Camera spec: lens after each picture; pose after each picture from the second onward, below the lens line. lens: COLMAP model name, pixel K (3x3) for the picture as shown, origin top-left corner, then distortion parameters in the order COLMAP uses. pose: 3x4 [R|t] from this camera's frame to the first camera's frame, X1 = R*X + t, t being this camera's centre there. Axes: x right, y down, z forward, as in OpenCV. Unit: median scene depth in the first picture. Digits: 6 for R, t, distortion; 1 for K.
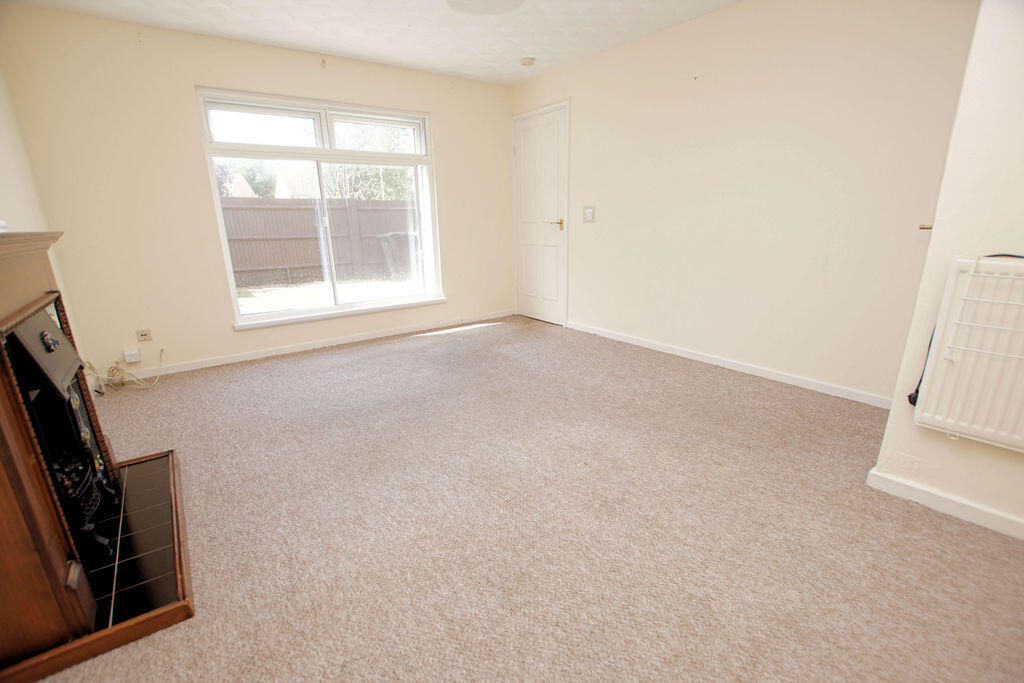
lens RADIAL K [[451.5, 0, 512.6], [0, 451.5, 356.3], [0, 0, 1]] dist [-0.033885, -0.000040]
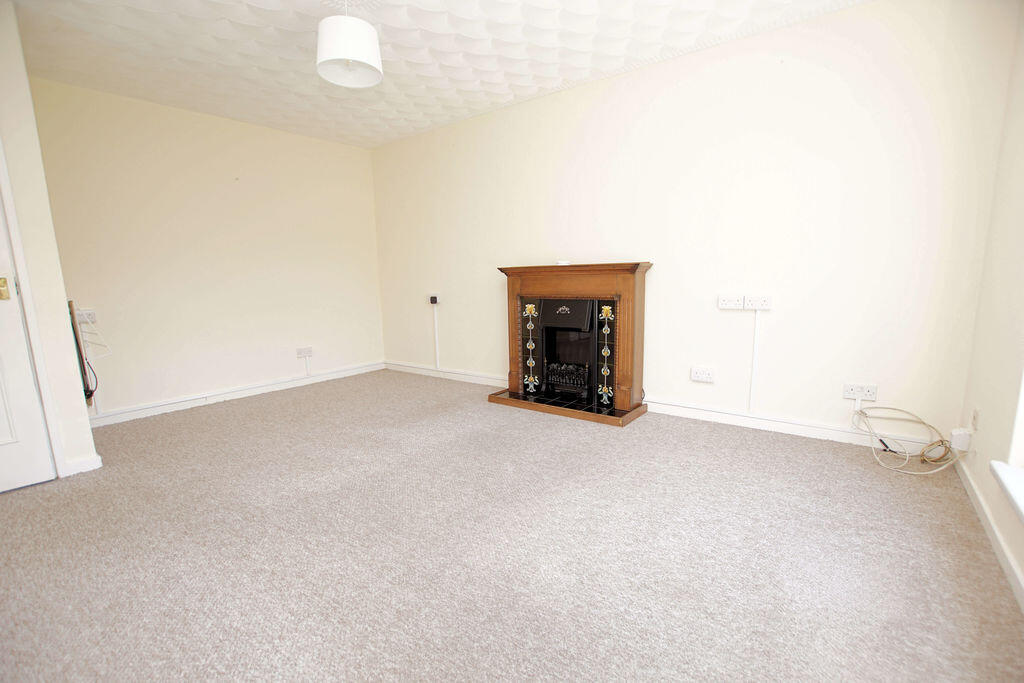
lens RADIAL K [[451.5, 0, 512.6], [0, 451.5, 356.3], [0, 0, 1]] dist [-0.033885, -0.000040]
pose [[-0.960738, 0.084473, -0.264284, -0.061892], [-0.042072, 0.897158, 0.439702, -0.457245], [0.274247, 0.433557, -0.858380, 1.618328]]
